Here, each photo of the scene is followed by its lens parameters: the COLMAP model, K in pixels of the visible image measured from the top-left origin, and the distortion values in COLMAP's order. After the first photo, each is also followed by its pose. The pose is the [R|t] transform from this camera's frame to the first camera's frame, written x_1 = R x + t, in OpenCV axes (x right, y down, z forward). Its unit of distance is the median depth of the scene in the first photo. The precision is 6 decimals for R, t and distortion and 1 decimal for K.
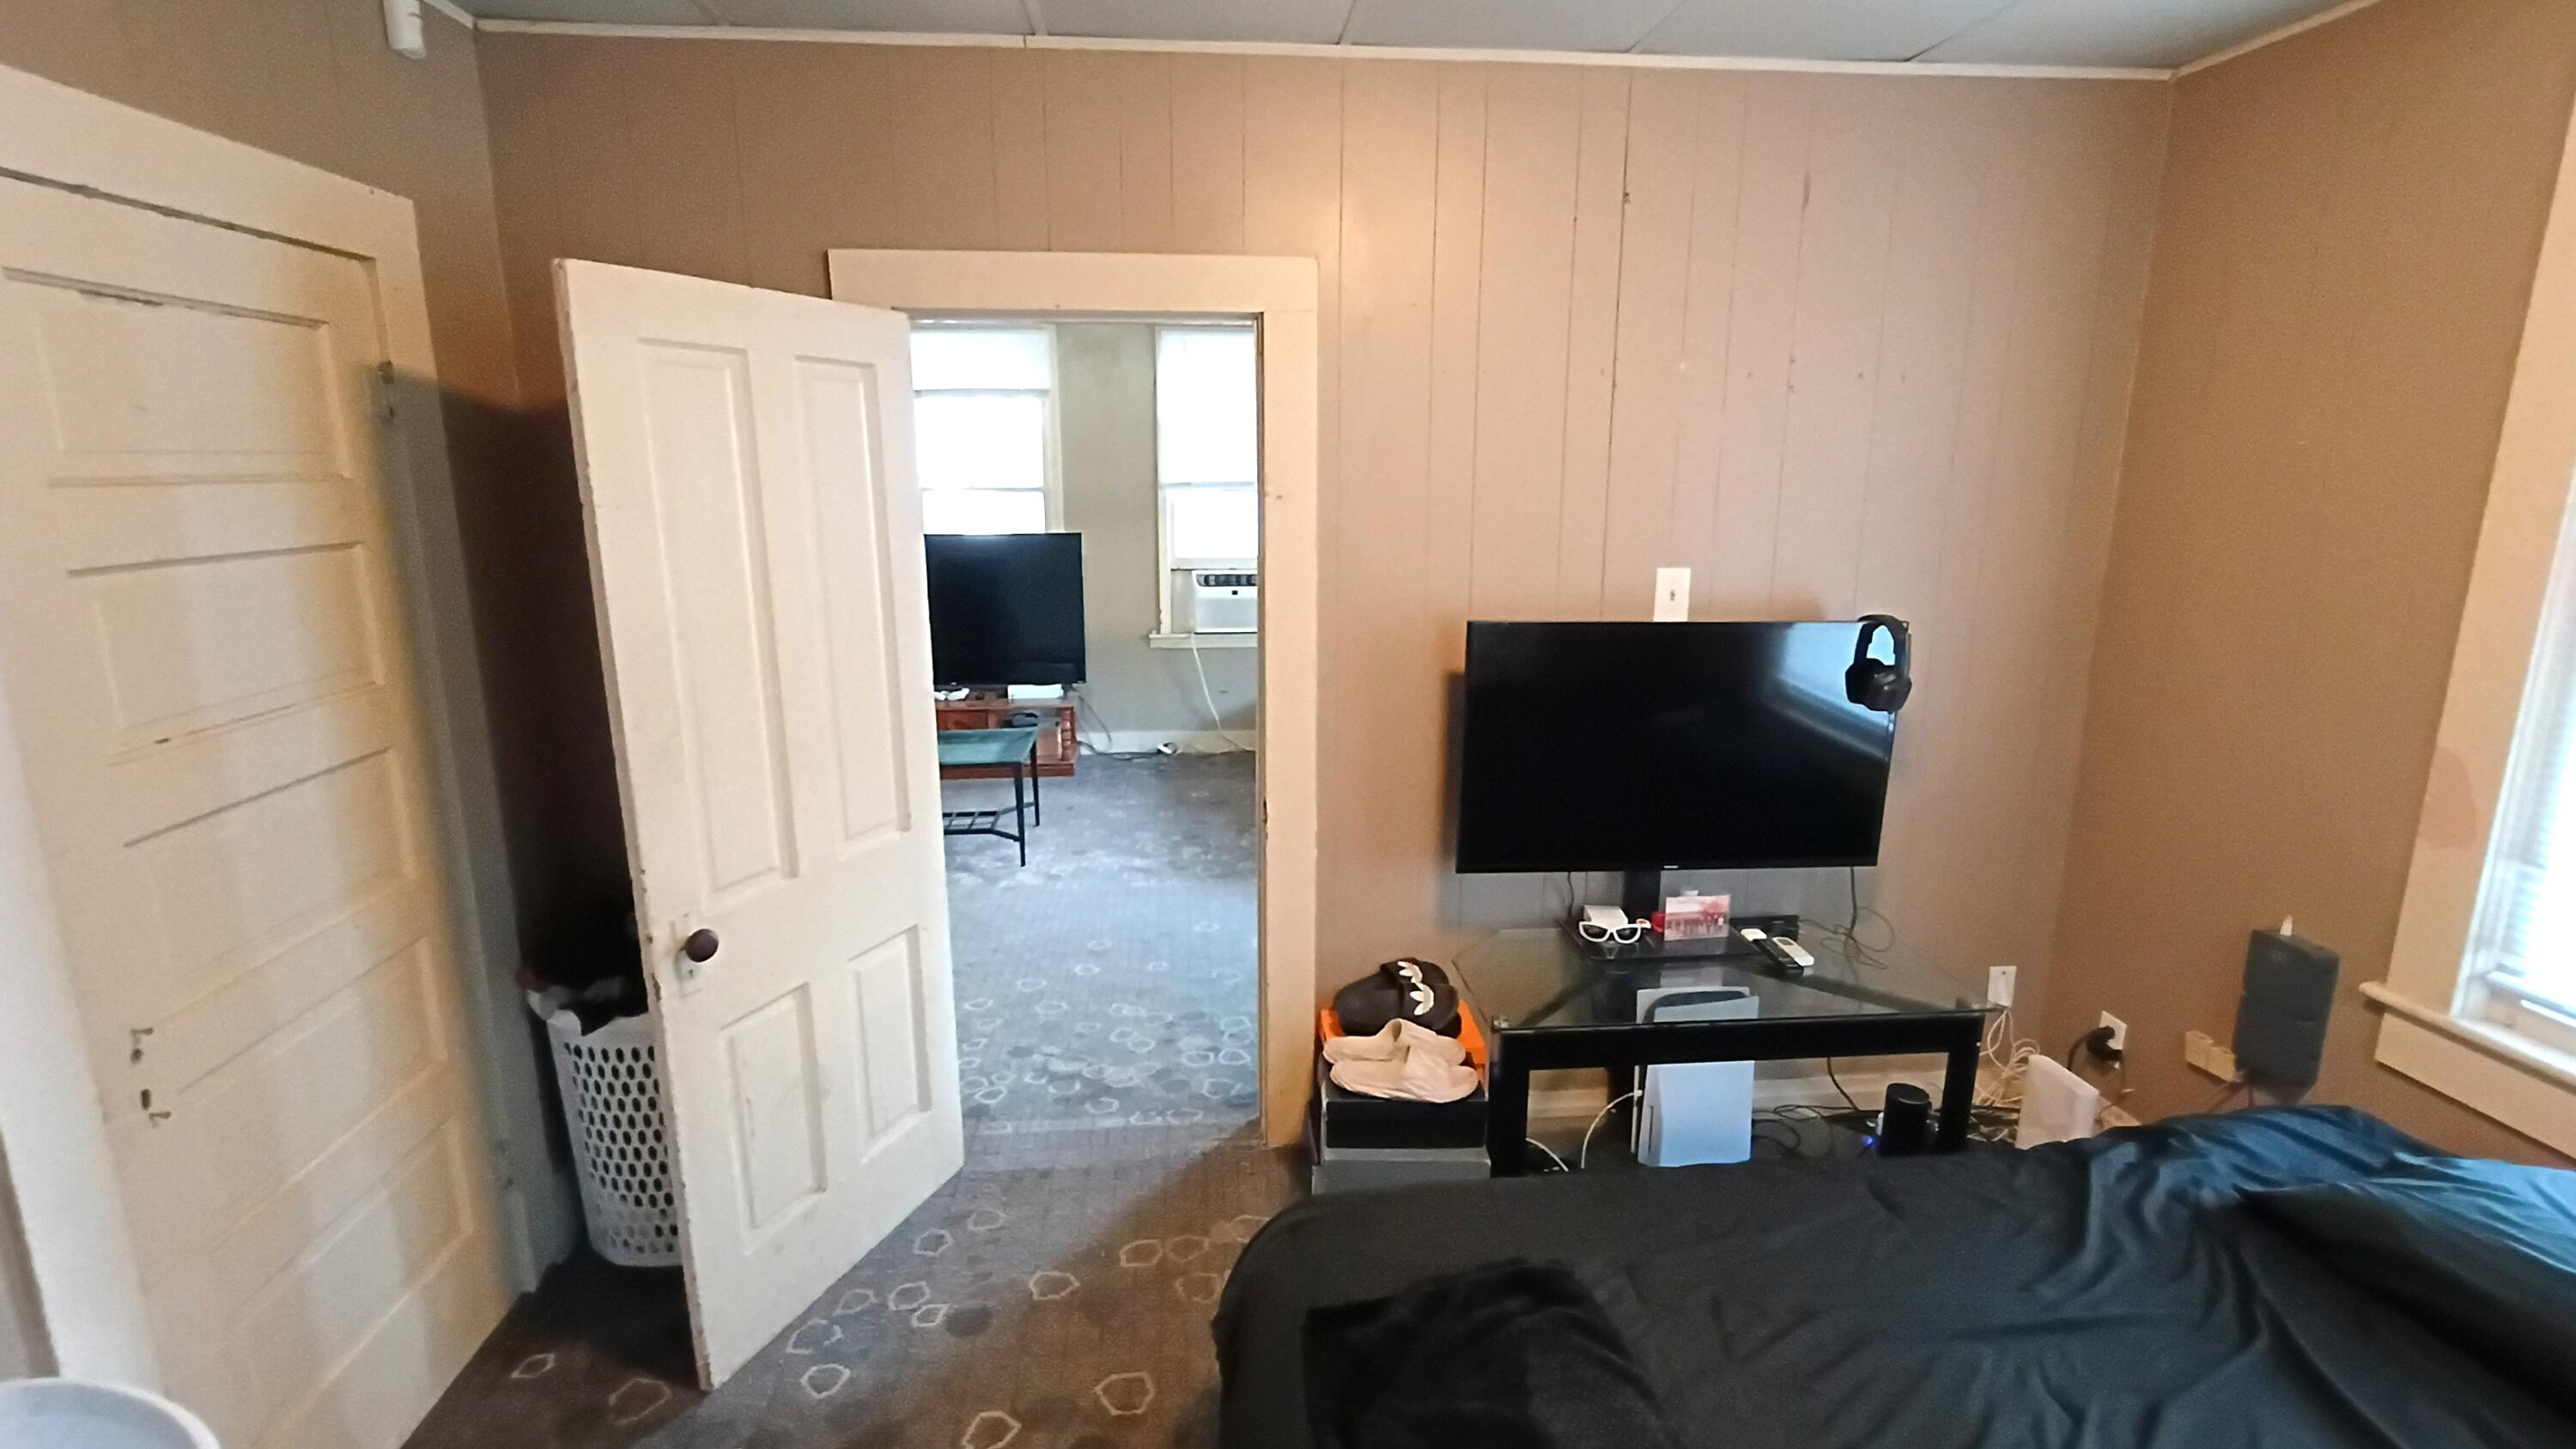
lens RADIAL K [[1191.8, 0, 1277.6], [0, 1191.8, 727.0], [0, 0, 1]] dist [-0.001799, -0.000057]
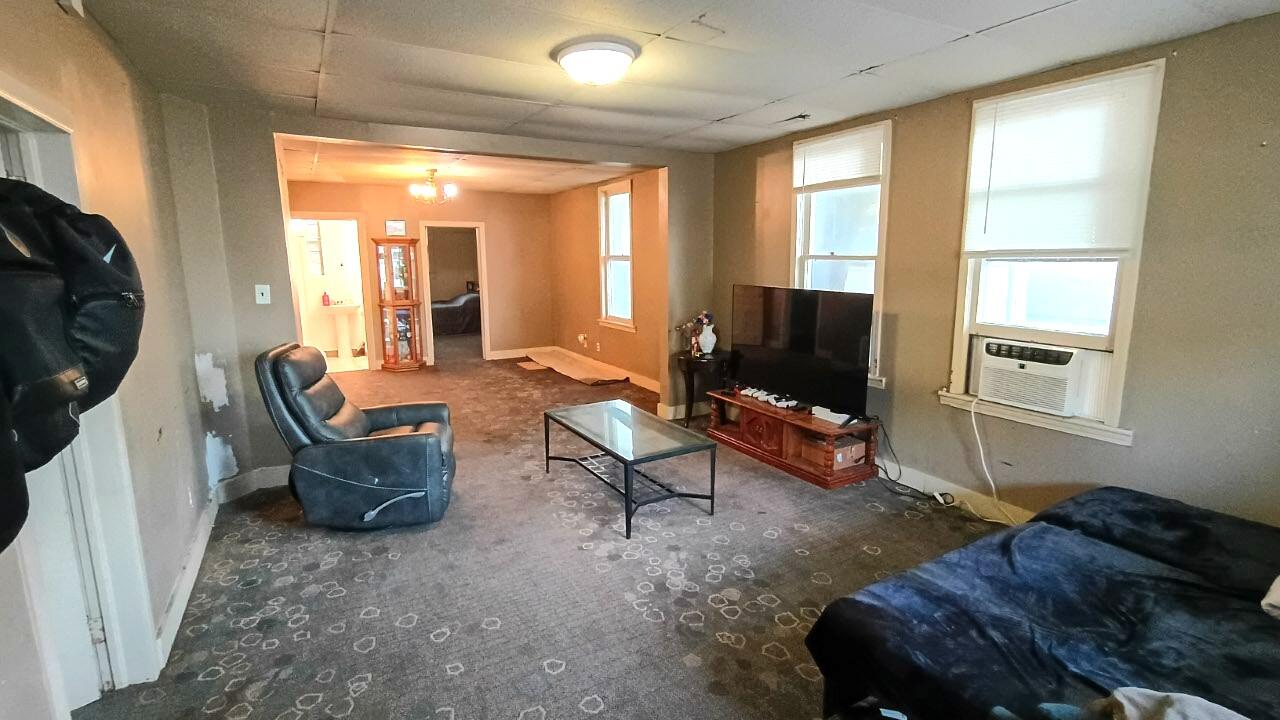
lens RADIAL K [[592.1, 0, 640.8], [0, 592.1, 355.9], [0, 0, 1]] dist [-0.001799, -0.000057]
pose [[0.419463, 0.154703, -0.894493, 0.270737], [-0.187515, 0.978886, 0.081365, -0.107152], [0.888194, 0.133602, 0.439616, 0.542873]]
